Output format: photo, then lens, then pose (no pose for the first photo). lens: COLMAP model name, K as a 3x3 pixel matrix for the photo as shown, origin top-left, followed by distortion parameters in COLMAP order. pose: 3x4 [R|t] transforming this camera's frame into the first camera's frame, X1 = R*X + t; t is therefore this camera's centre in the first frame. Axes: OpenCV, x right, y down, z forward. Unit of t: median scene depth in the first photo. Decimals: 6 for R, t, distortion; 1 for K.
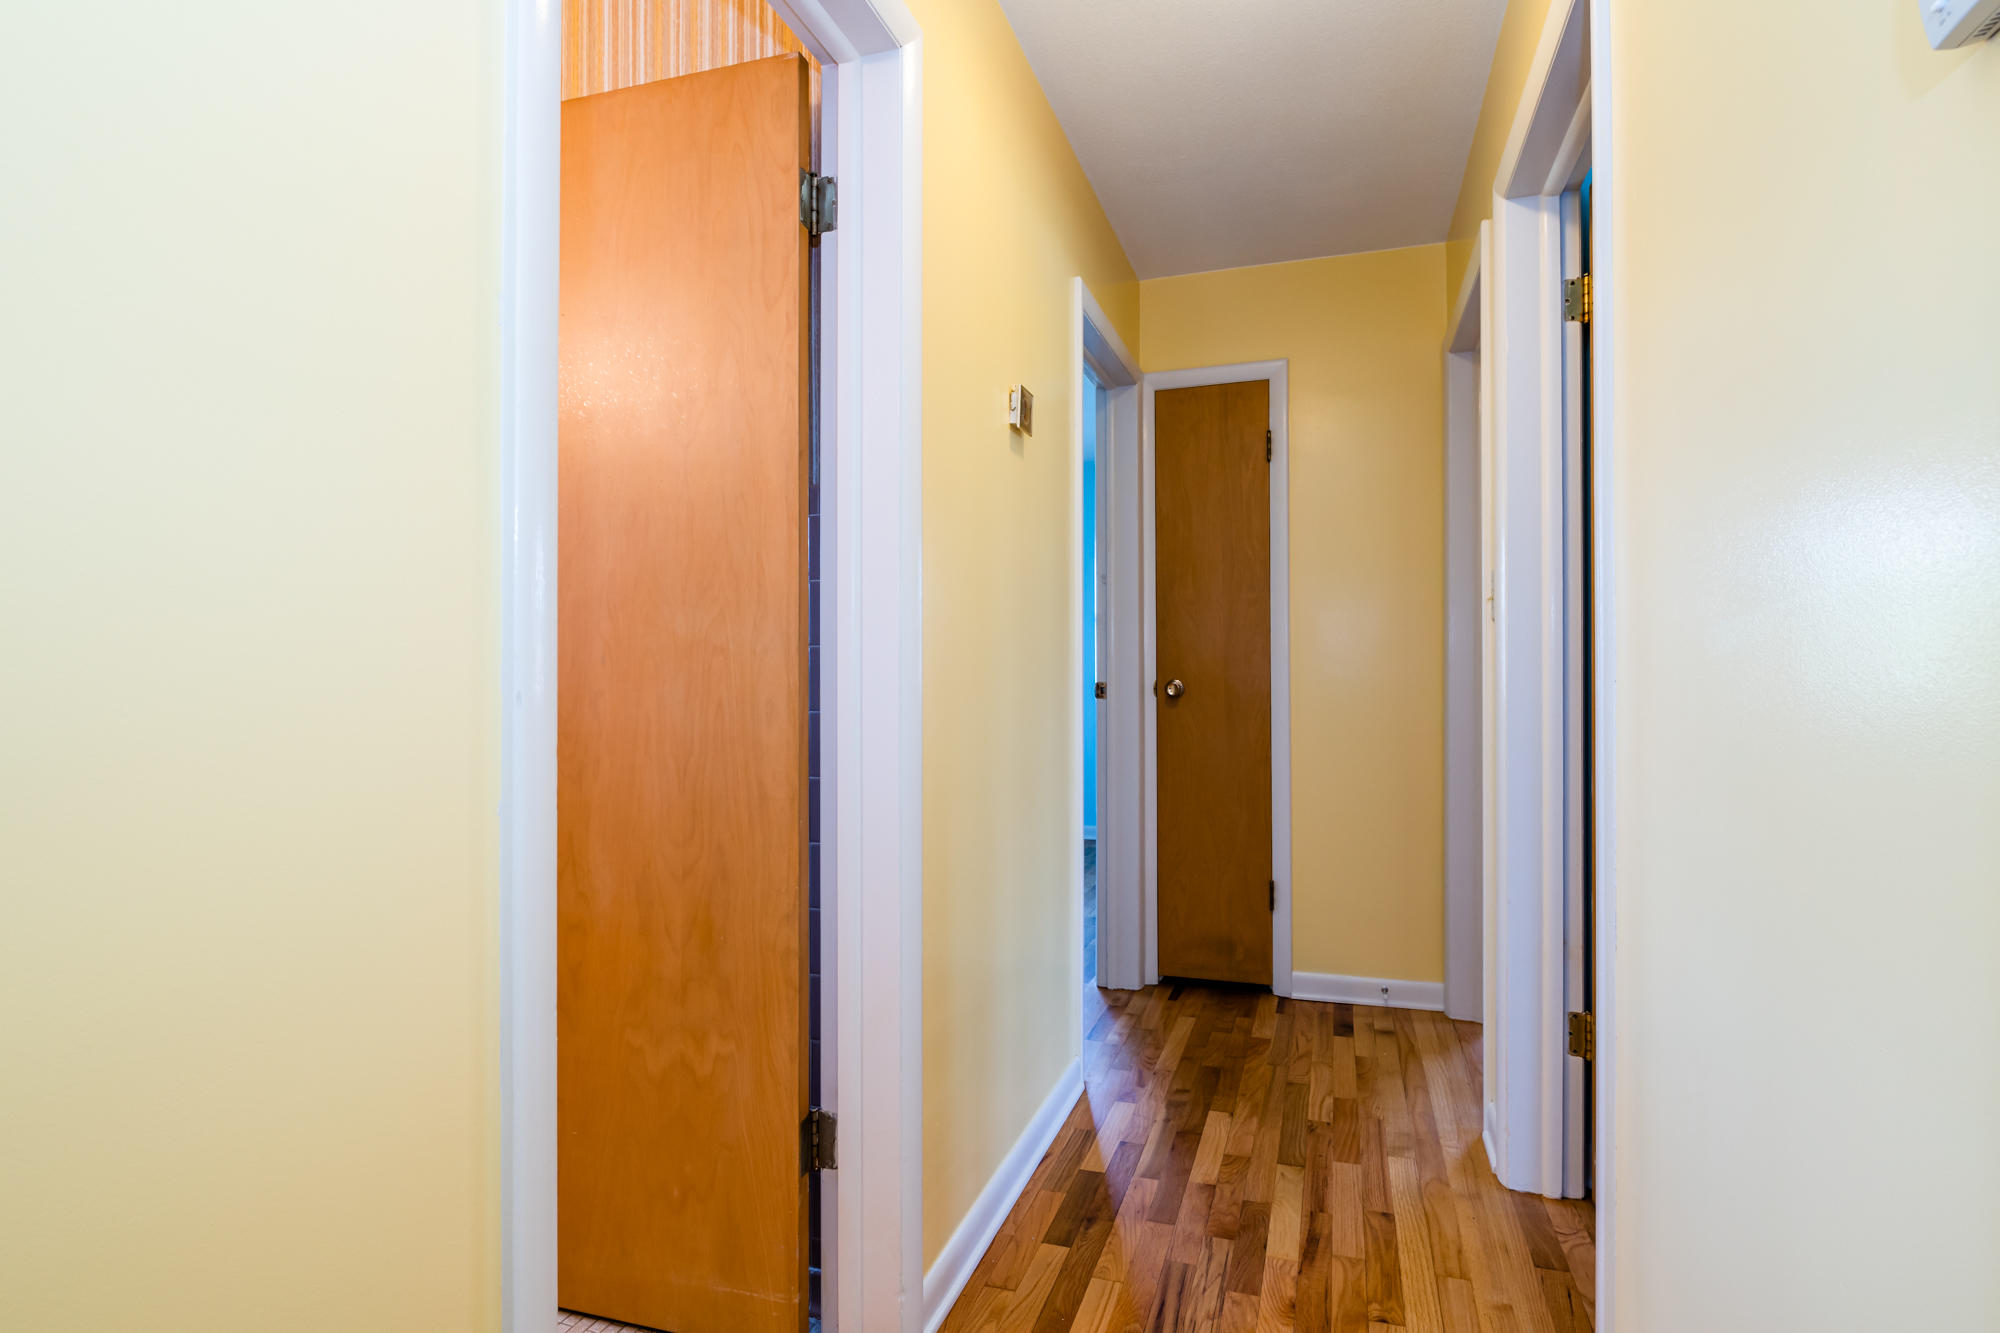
lens RADIAL K [[1029.5, 0, 993.6], [0, 1029.5, 669.4], [0, 0, 1]] dist [-0.005334, -0.000877]
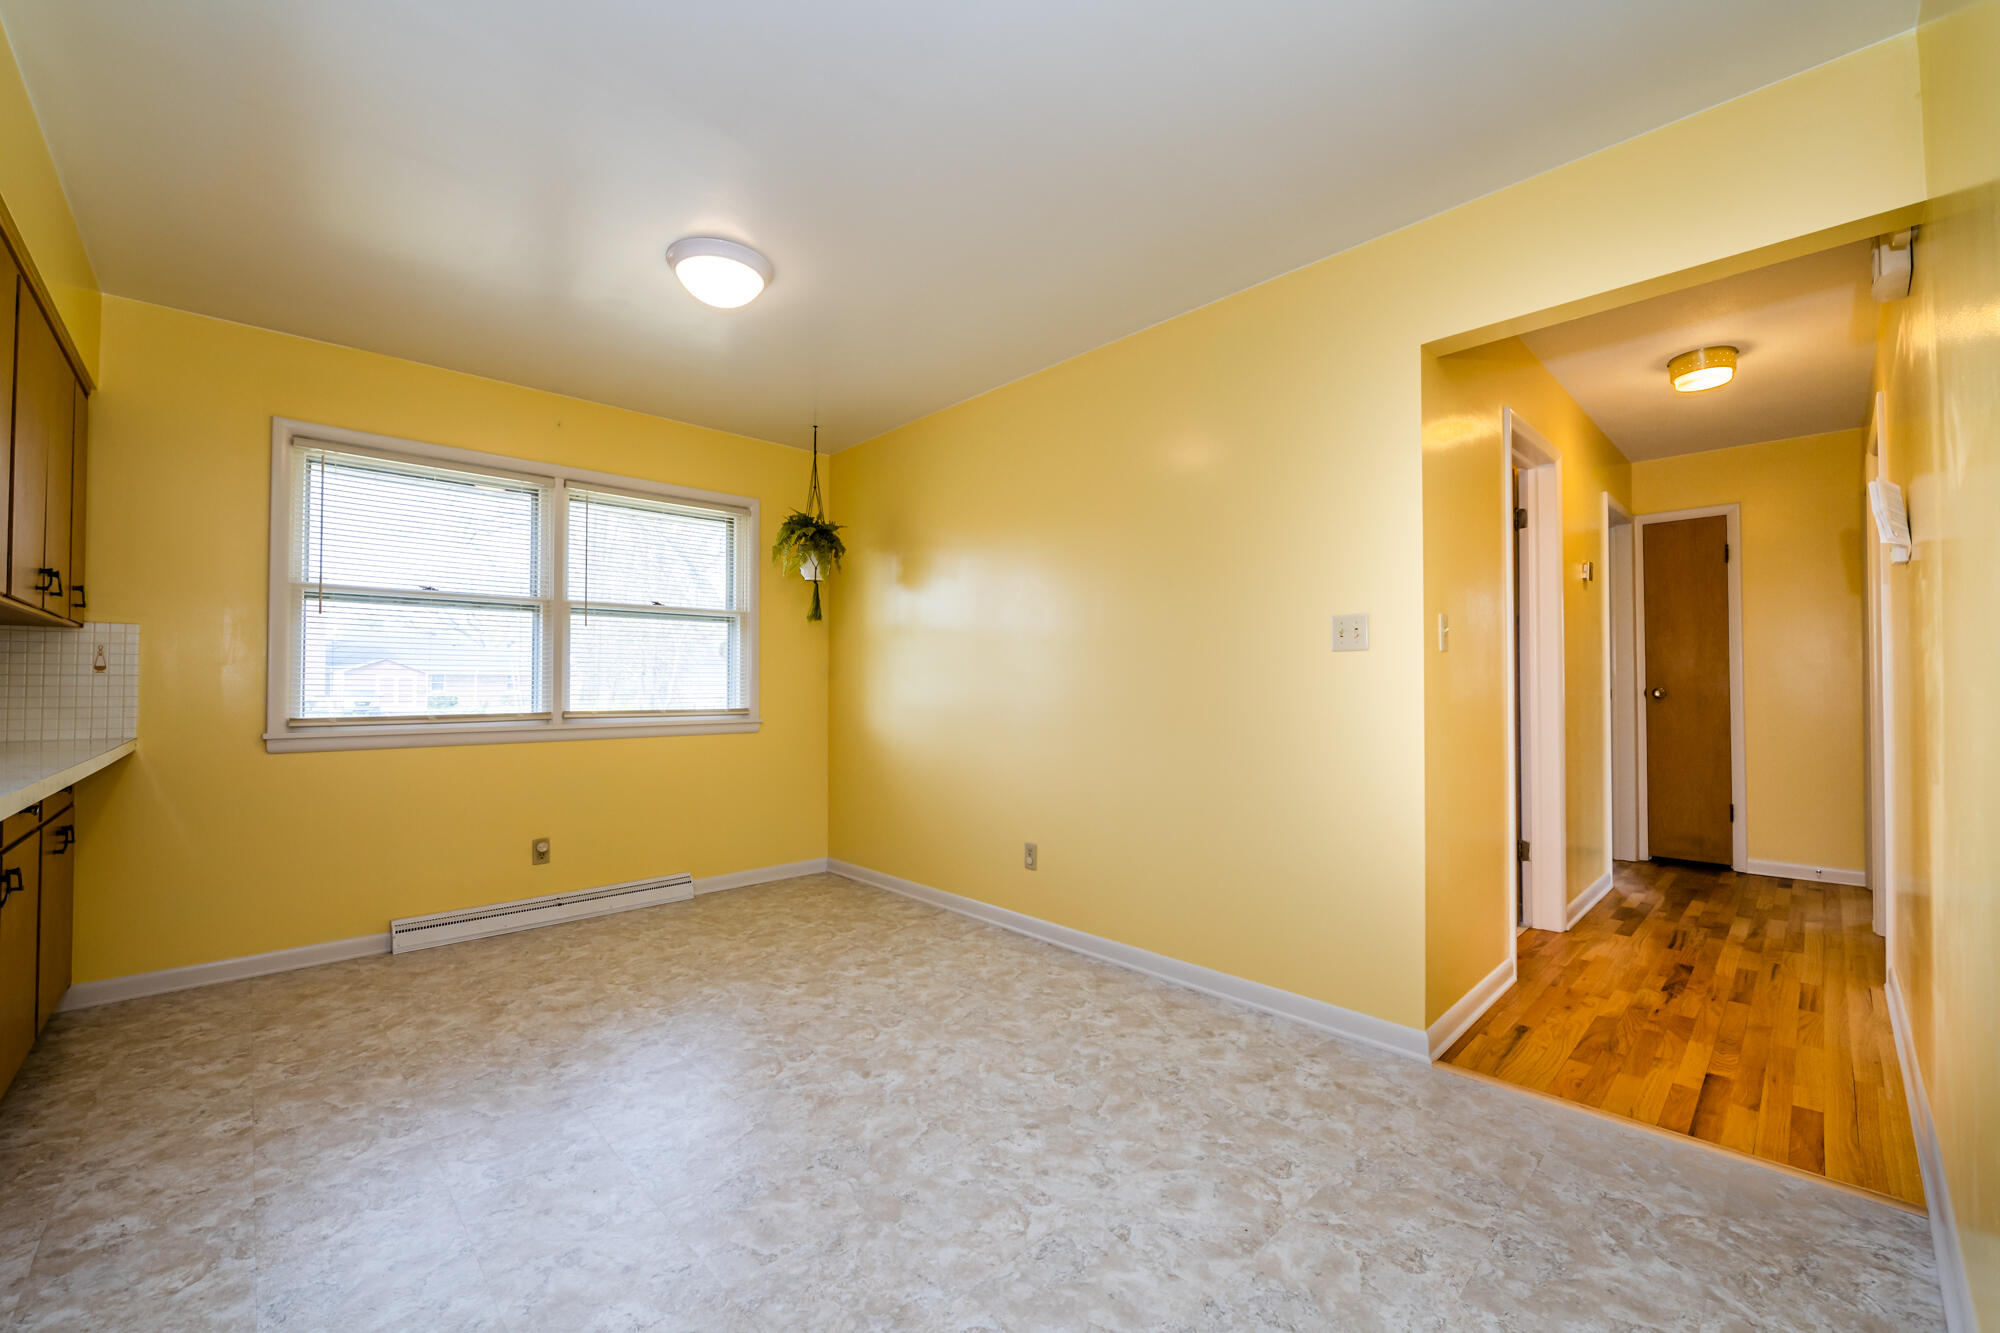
lens RADIAL K [[791.6, 0, 998.0], [0, 791.6, 670.7], [0, 0, 1]] dist [-0.010798, 0.000101]
pose [[0.883451, -0.005782, -0.468487, -0.211957], [0.000023, 0.999924, -0.012298, -0.003533], [0.468523, 0.010854, 0.883385, -0.788330]]
